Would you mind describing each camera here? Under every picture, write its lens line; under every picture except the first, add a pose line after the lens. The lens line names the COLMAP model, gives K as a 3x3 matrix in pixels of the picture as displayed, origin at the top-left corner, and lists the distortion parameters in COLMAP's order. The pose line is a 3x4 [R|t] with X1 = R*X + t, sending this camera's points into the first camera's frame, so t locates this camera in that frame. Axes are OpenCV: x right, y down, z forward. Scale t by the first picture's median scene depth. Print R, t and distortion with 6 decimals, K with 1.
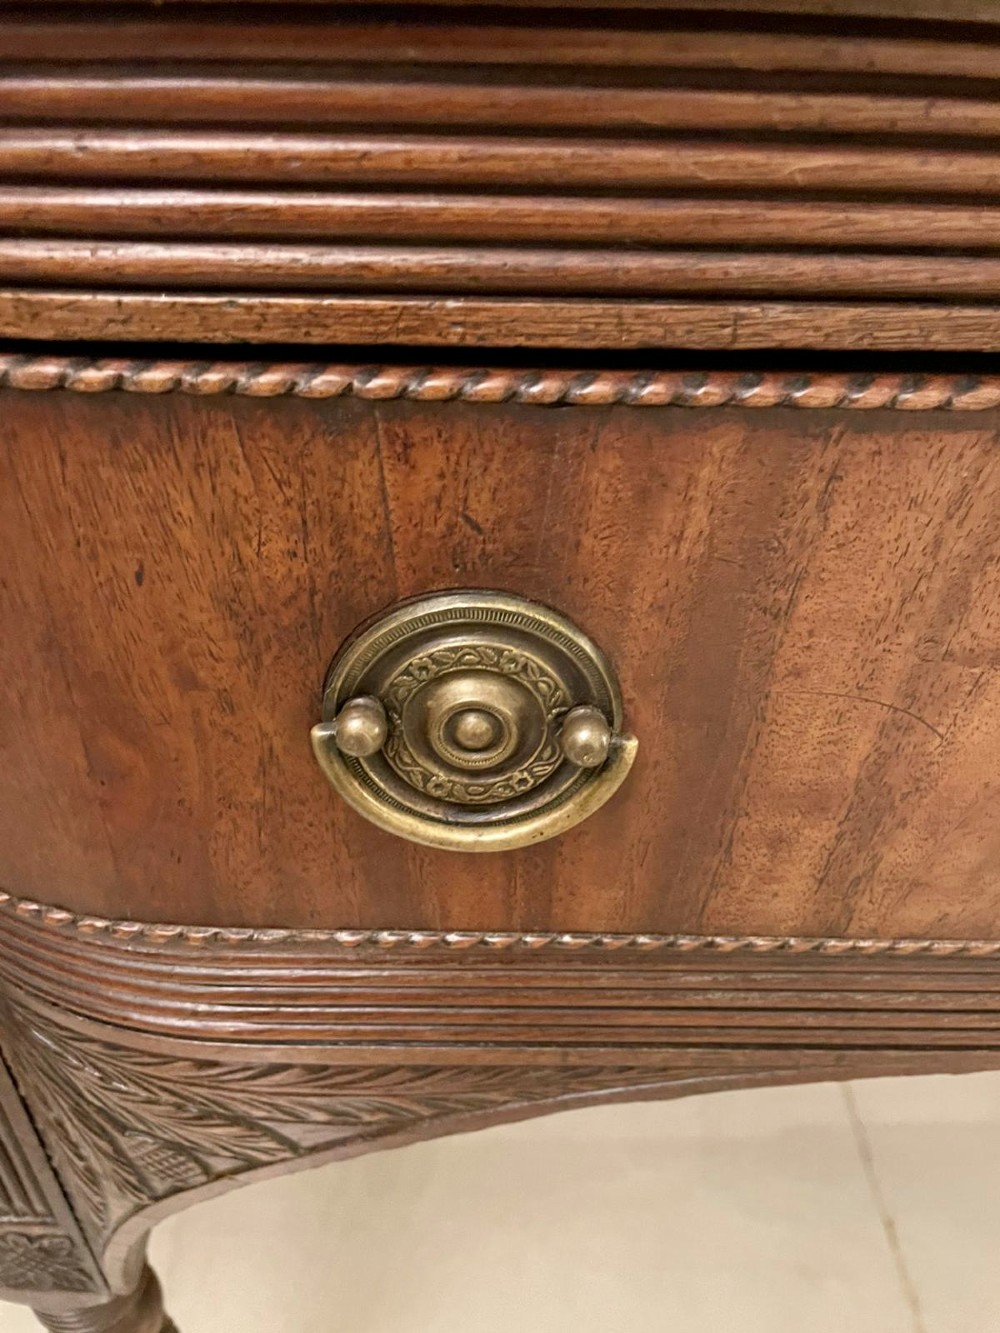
lens RADIAL K [[1064.8, 0, 500.0], [0, 1064.8, 666.5], [0, 0, 1]] dist [0.073030, -0.138824]
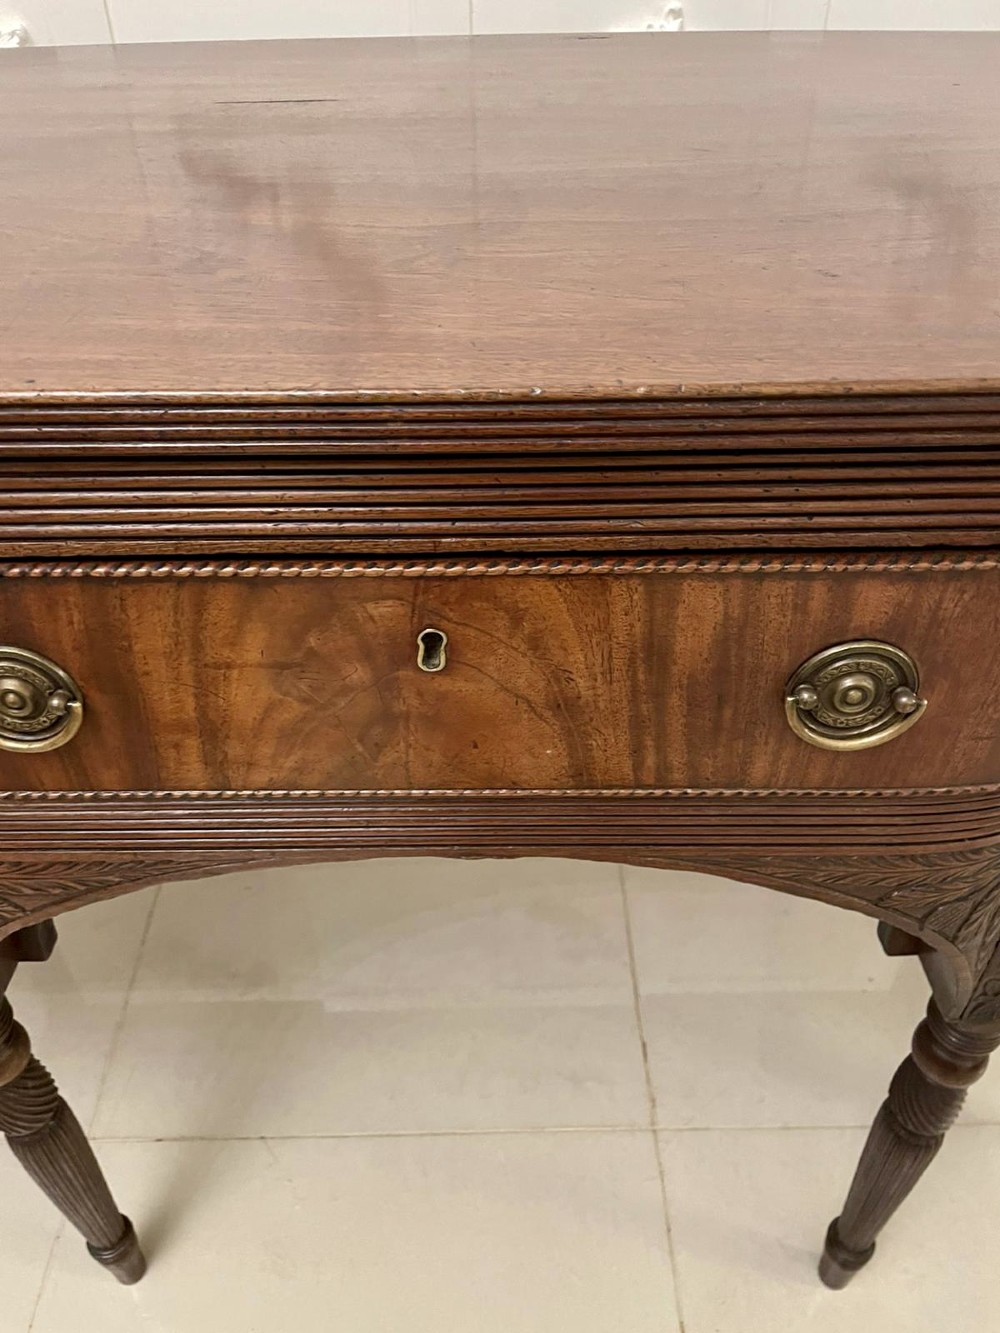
lens RADIAL K [[1022.5, 0, 498.2], [0, 1022.5, 677.5], [0, 0, 1]] dist [0.081989, -0.131608]
pose [[0.999441, -0.017290, -0.028628, 1.159649], [0.019162, 0.997607, 0.066429, -0.126339], [0.027410, -0.066941, 0.997380, -1.296637]]
